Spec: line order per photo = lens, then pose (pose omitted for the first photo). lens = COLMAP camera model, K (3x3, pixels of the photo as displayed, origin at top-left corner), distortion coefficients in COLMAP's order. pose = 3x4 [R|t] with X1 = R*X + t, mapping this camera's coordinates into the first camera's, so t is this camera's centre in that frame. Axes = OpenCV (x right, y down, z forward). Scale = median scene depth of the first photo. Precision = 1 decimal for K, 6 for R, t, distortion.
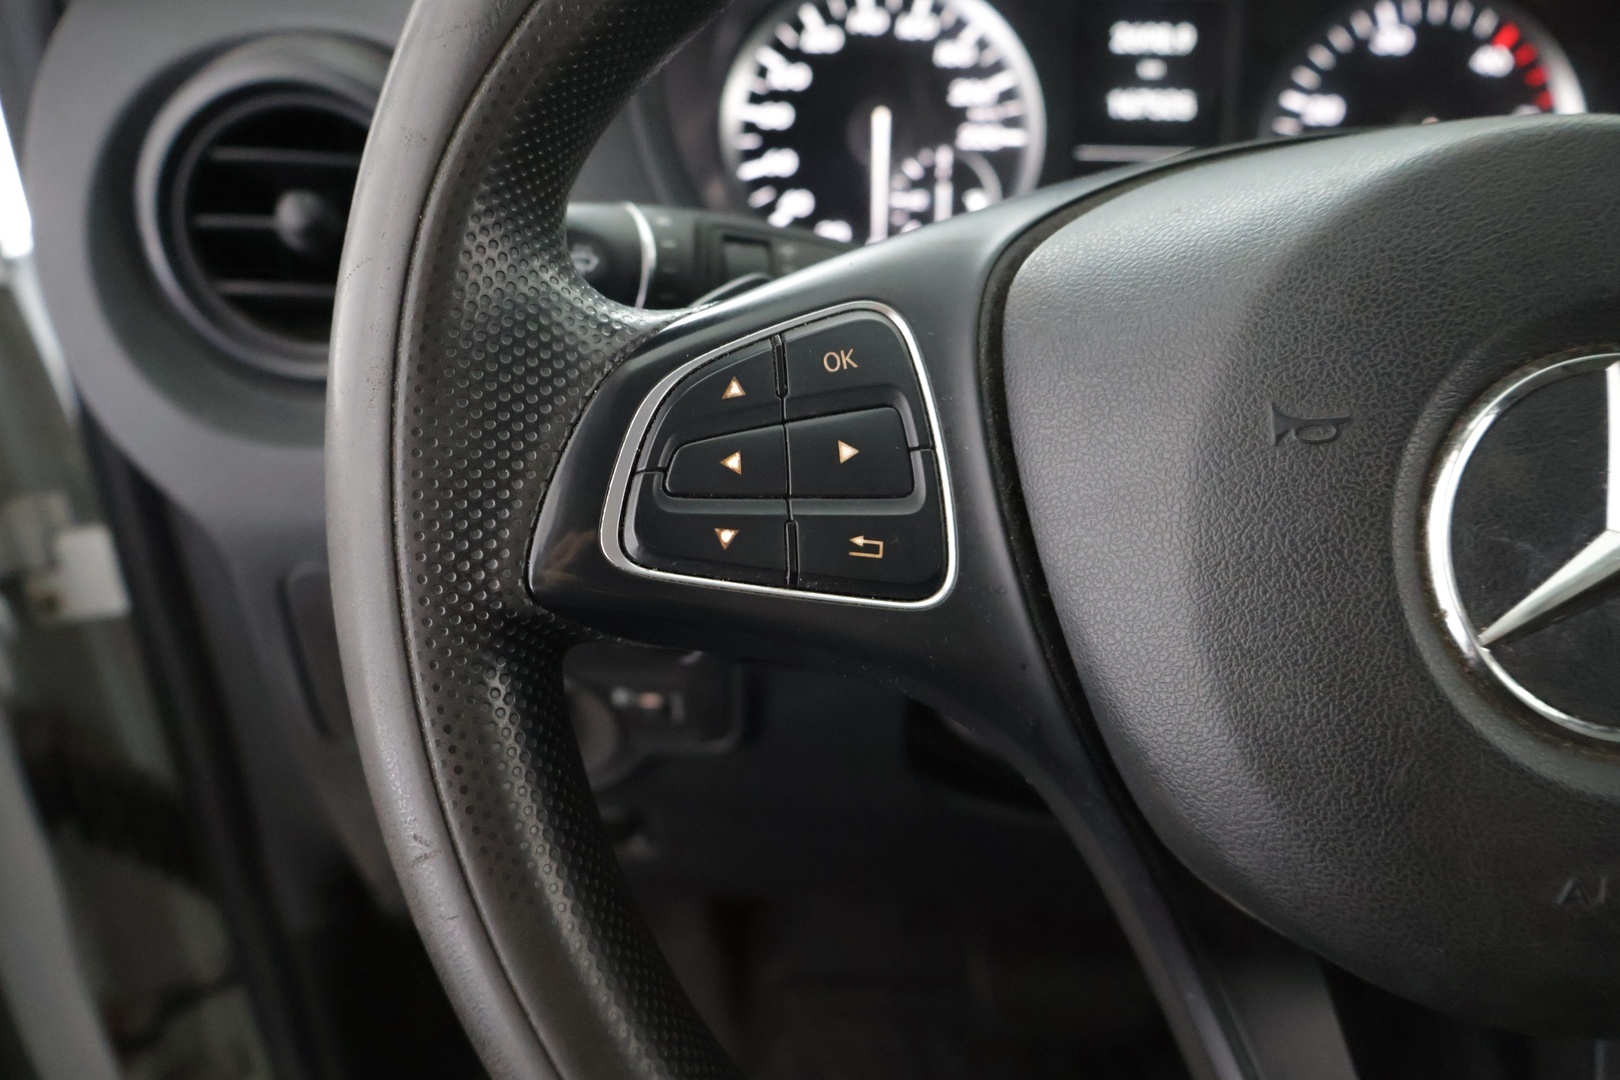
lens RADIAL K [[1328.6, 0, 809.2], [0, 1328.6, 547.6], [0, 0, 1]] dist [0.000067, -0.005275]
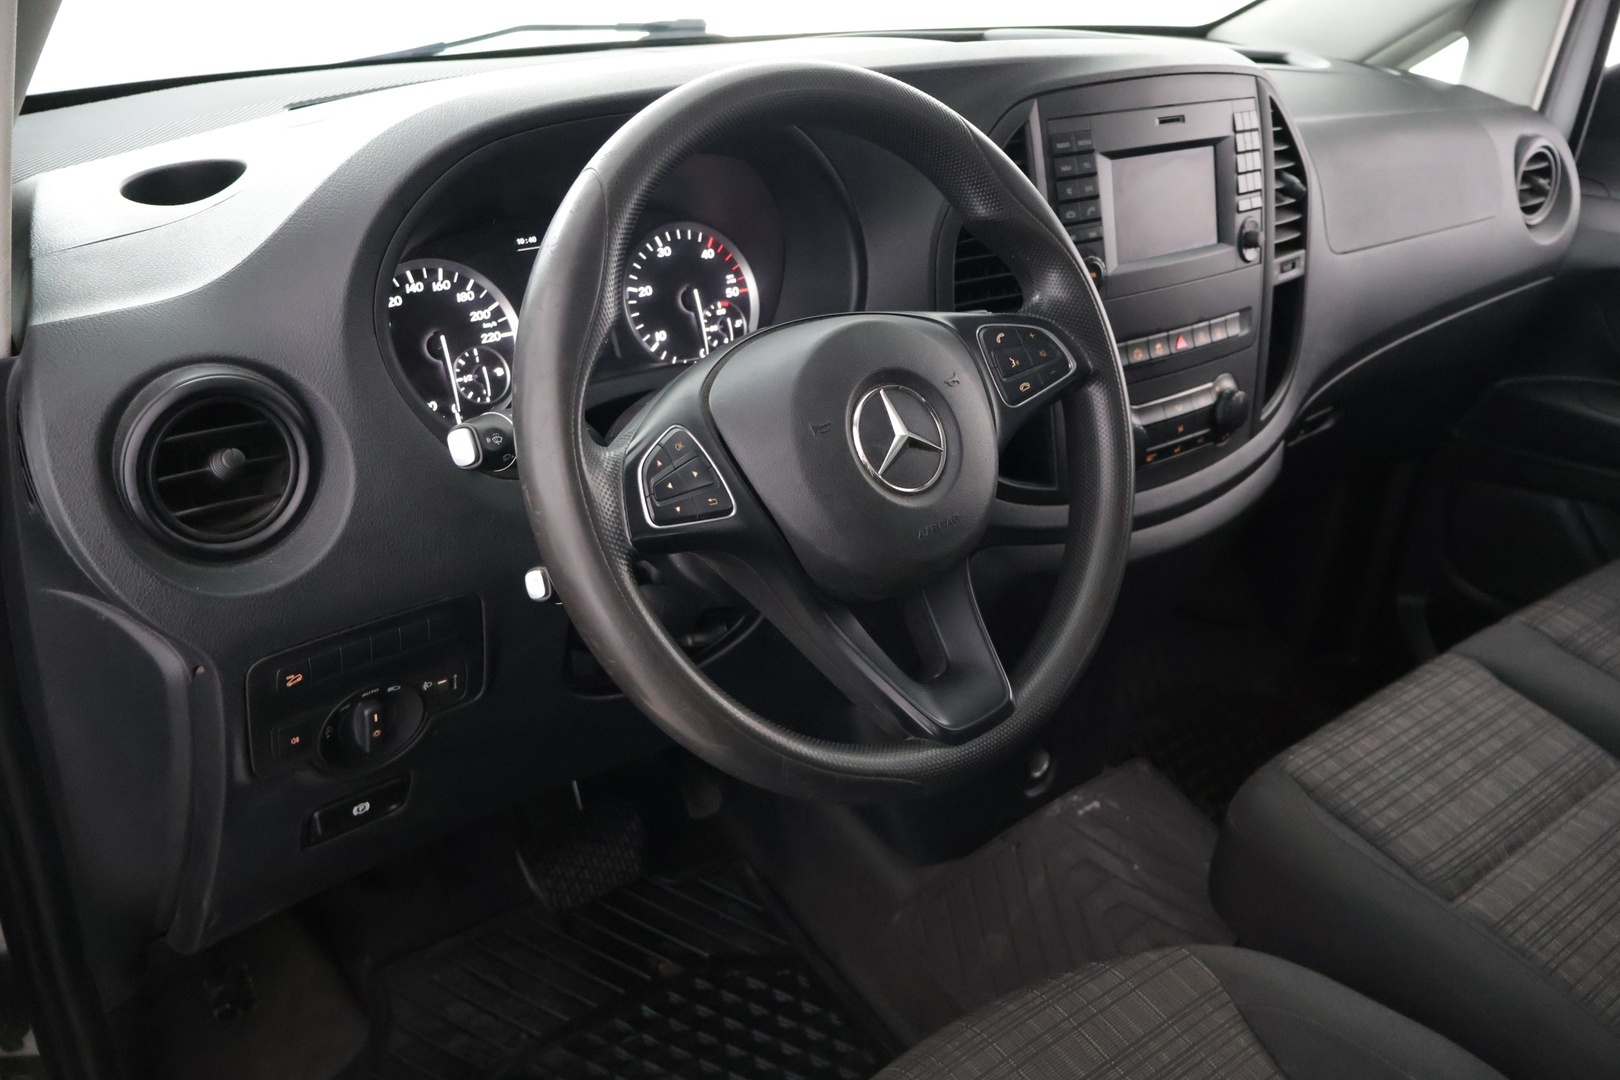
lens RADIAL K [[1358.2, 0, 810.0], [0, 1358.2, 540.0], [0, 0, 1]] dist [-0.016815, -0.001723]
pose [[0.770447, -0.276965, 0.574197, -0.716394], [0.312173, 0.949225, 0.038991, 0.018759], [-0.555841, 0.149208, 0.817788, -0.760526]]
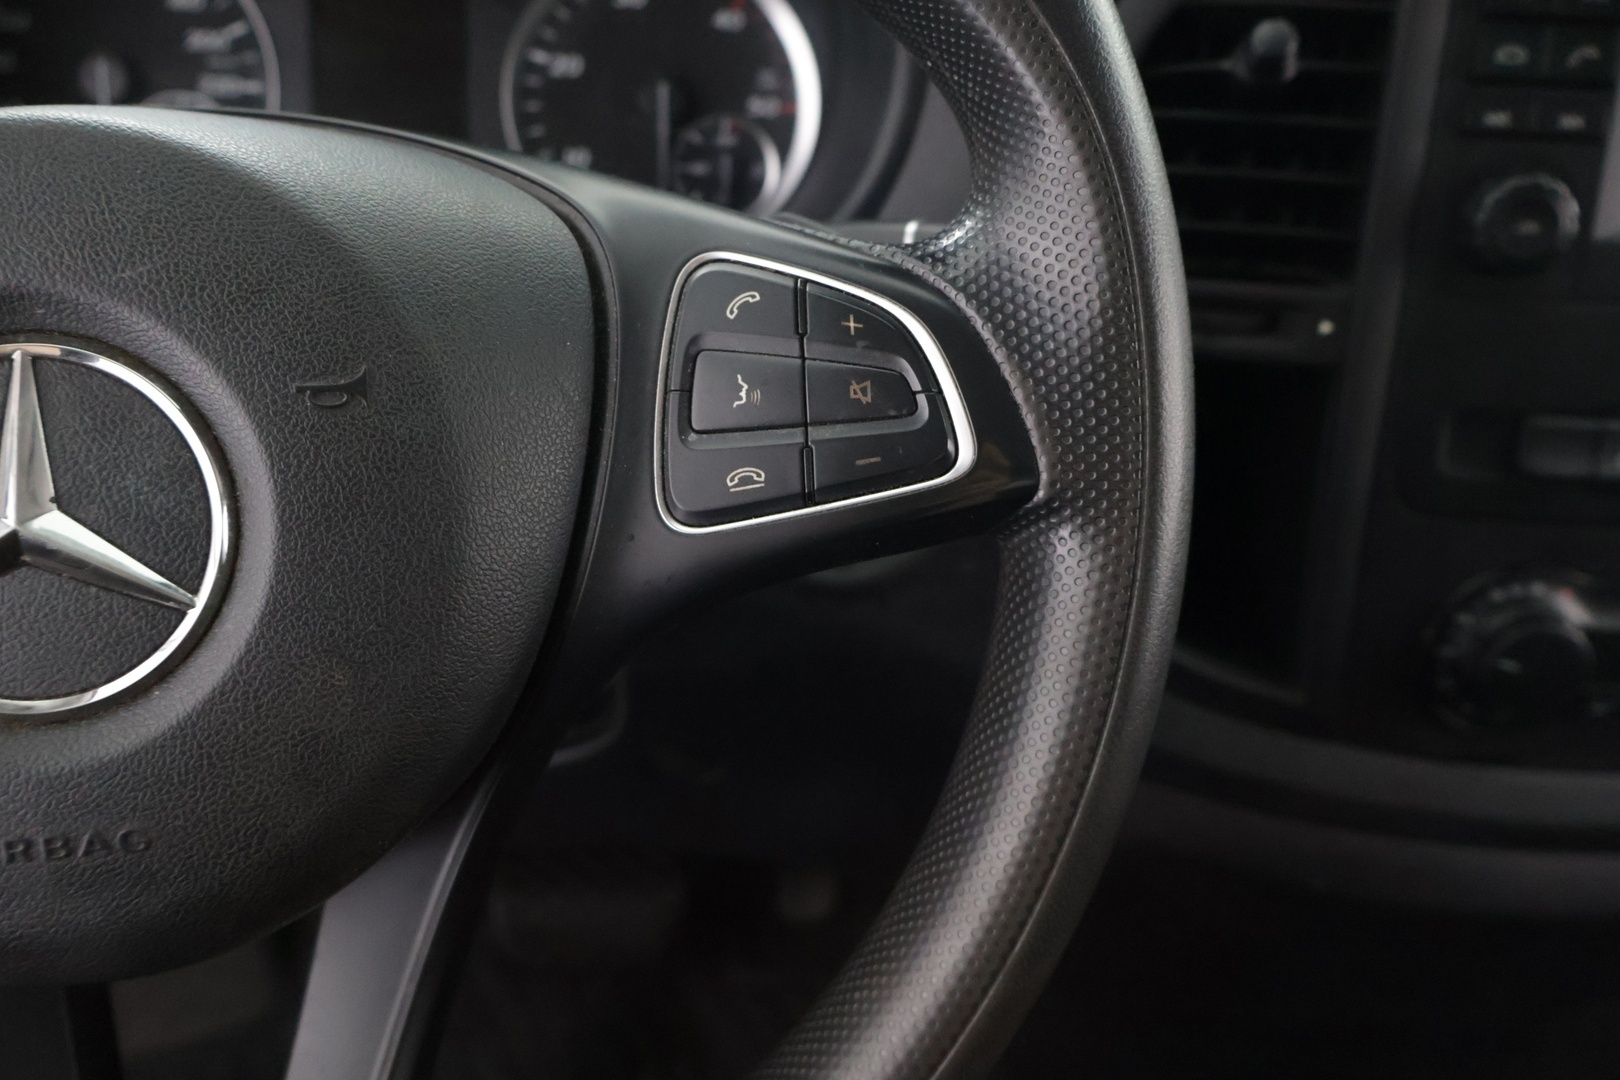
lens RADIAL K [[1354.5, 0, 809.7], [0, 1354.5, 558.1], [0, 0, 1]] dist [-0.003264, 0.000147]
pose [[0.994581, -0.017248, 0.102526, 0.483893], [0.011126, 0.998137, 0.059981, -0.013719], [-0.103369, -0.058516, 0.992920, -0.073231]]
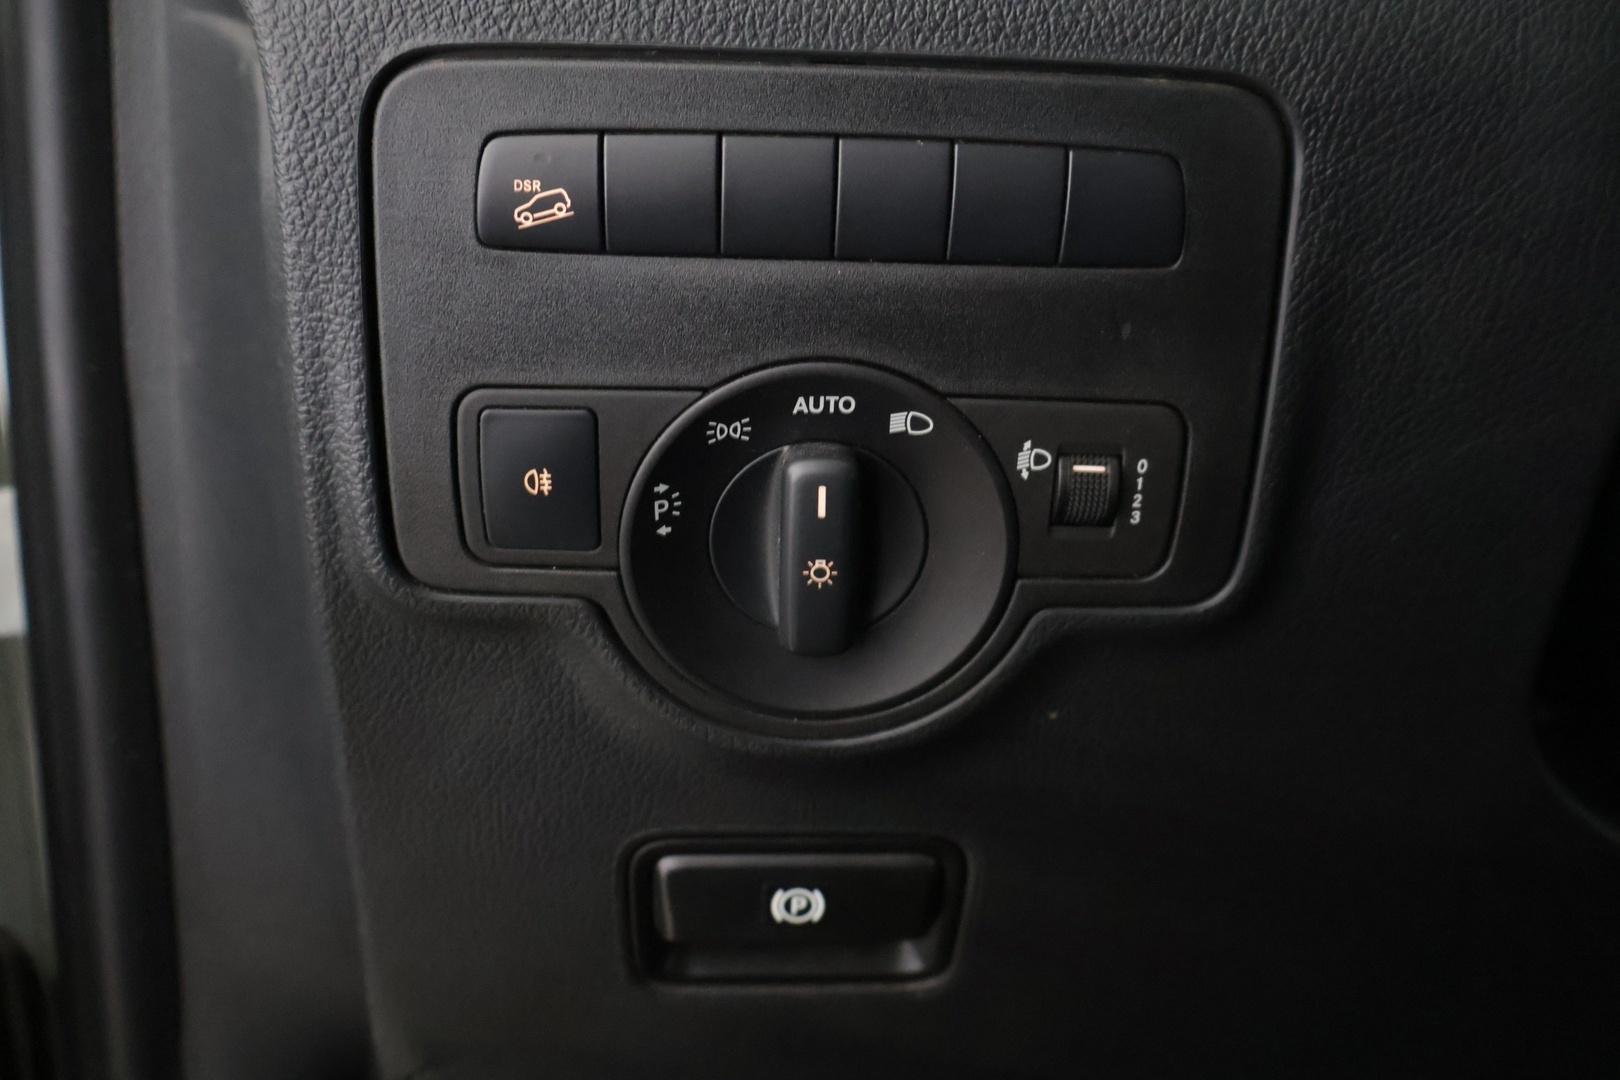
lens RADIAL K [[1328.6, 0, 809.2], [0, 1328.6, 547.6], [0, 0, 1]] dist [0.000067, -0.005275]
pose [[0.999393, 0.001990, 0.034778, -0.235448], [0.009748, 0.942505, -0.334049, 0.300750], [-0.033443, 0.334186, 0.941914, 0.552422]]
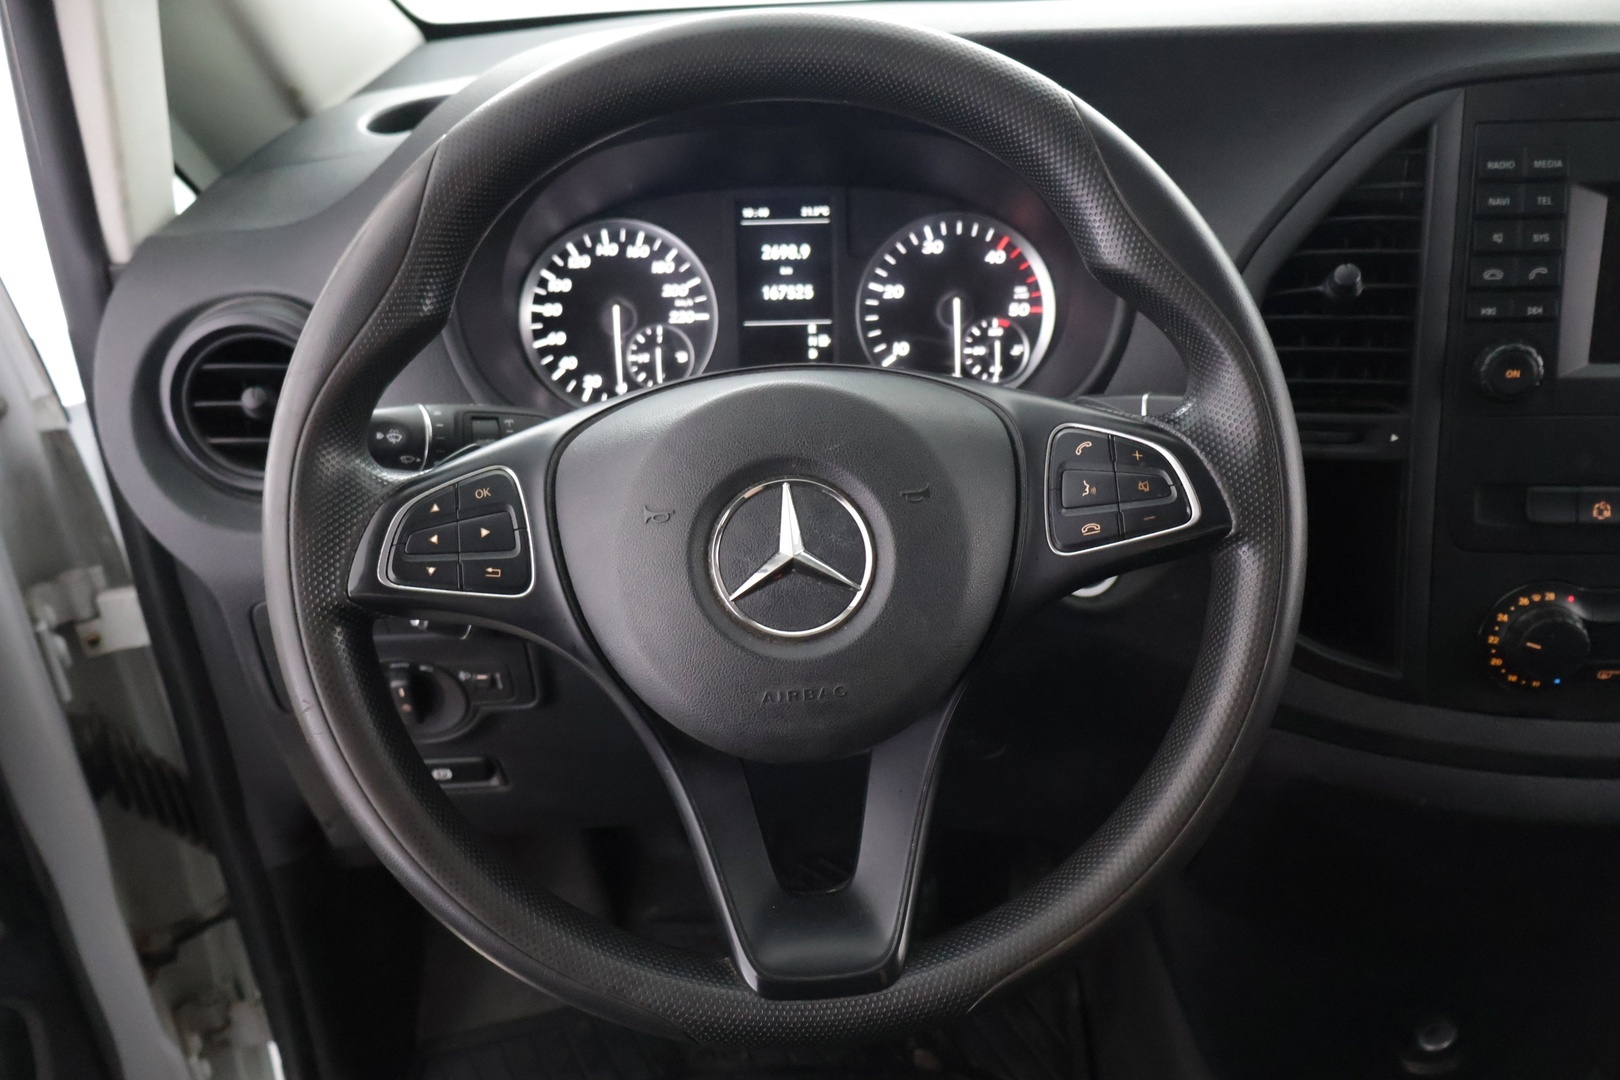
lens RADIAL K [[1358.9, 0, 810.0], [0, 1358.9, 540.0], [0, 0, 1]] dist [0.001997, 0.012202]
pose [[0.998979, -0.044739, 0.006253, 0.276776], [0.044933, 0.998363, -0.035387, 0.024877], [-0.004660, 0.035632, 0.999354, -0.662932]]
